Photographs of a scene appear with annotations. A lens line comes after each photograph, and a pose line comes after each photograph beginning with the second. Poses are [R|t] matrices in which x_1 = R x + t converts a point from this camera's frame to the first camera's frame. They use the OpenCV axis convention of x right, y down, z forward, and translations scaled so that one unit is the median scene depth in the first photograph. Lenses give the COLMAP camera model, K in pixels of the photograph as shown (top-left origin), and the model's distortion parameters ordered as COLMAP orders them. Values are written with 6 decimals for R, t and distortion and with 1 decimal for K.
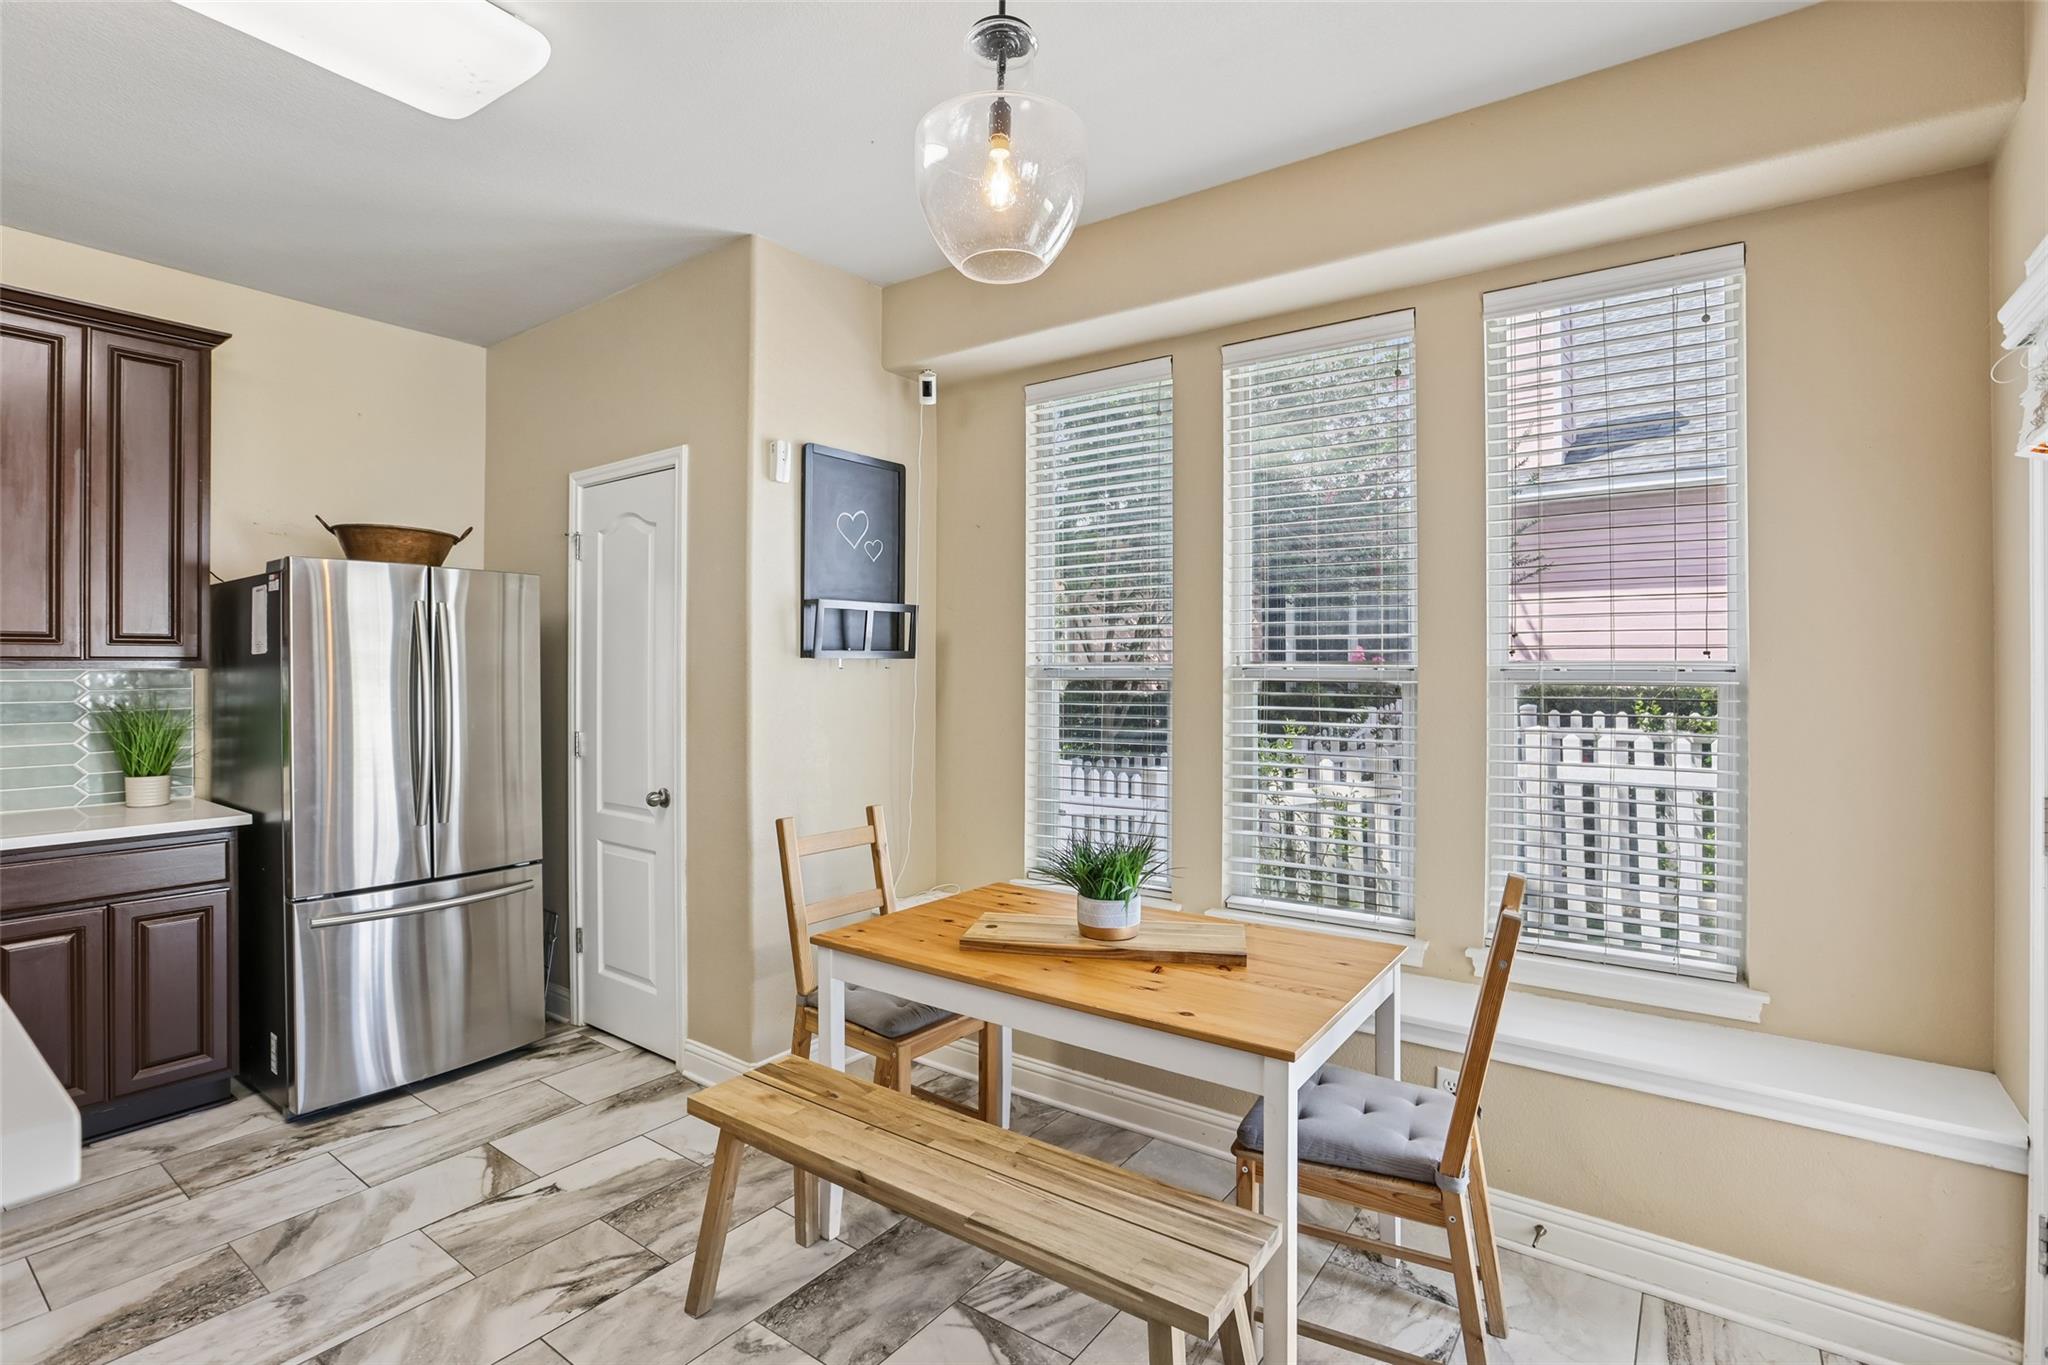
lens RADIAL K [[961.6, 0, 1007.4], [0, 961.6, 671.7], [0, 0, 1]] dist [-0.037214, 0.010294]
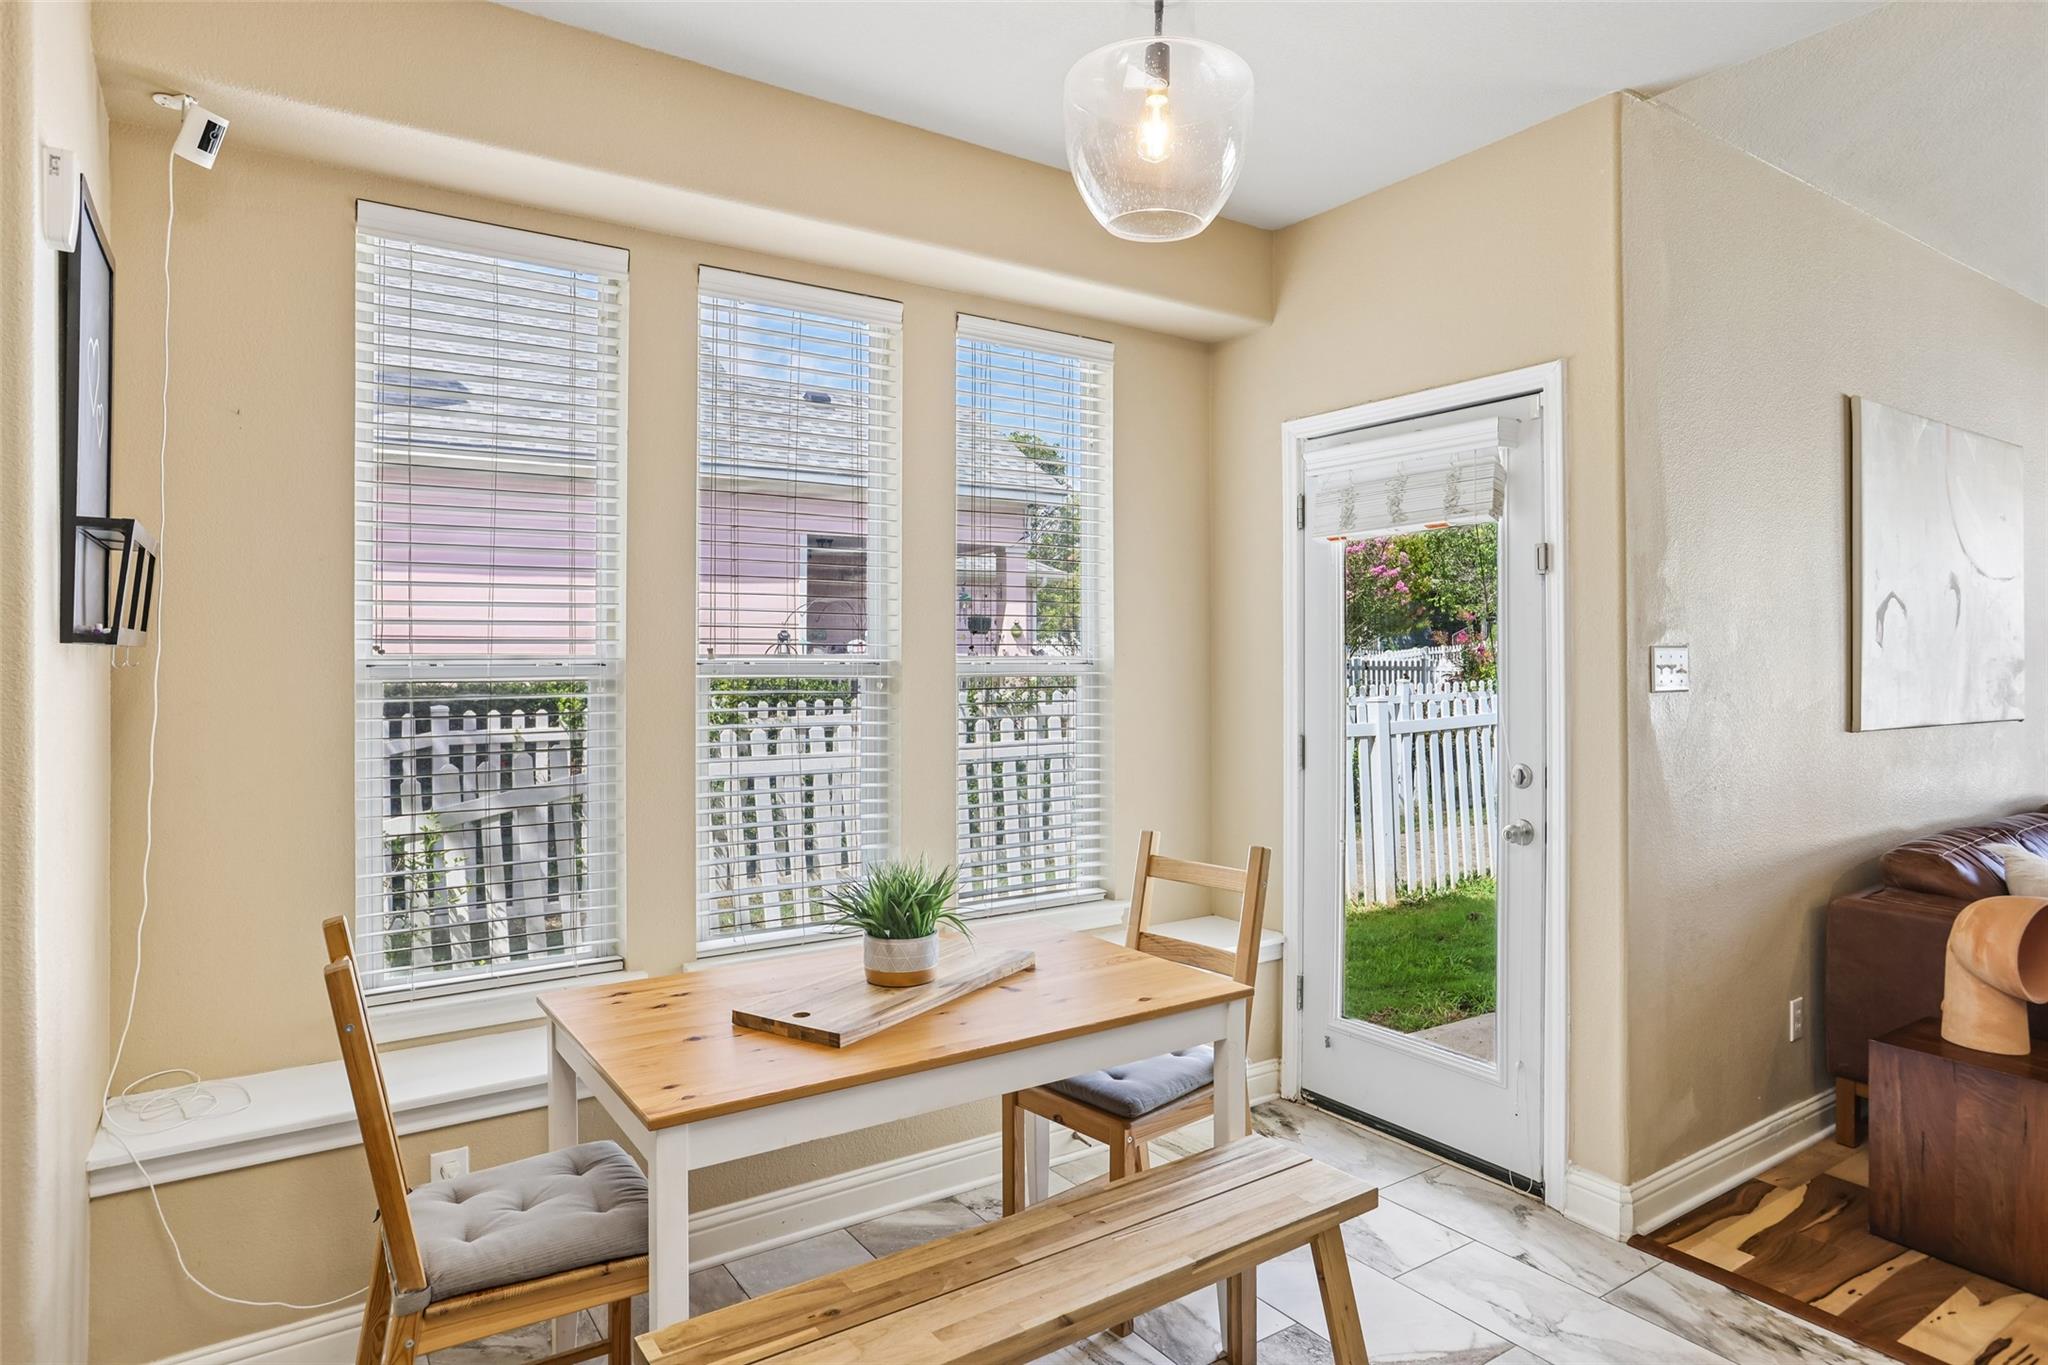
lens RADIAL K [[1137.9, 0, 1023.4], [0, 1137.9, 676.0], [0, 0, 1]] dist [-0.022429, 0.002388]
pose [[0.339868, -0.009826, 0.940422, -0.556346], [0.003057, 0.999952, 0.009343, -0.001229], [-0.940468, -0.000300, 0.339882, 0.391464]]
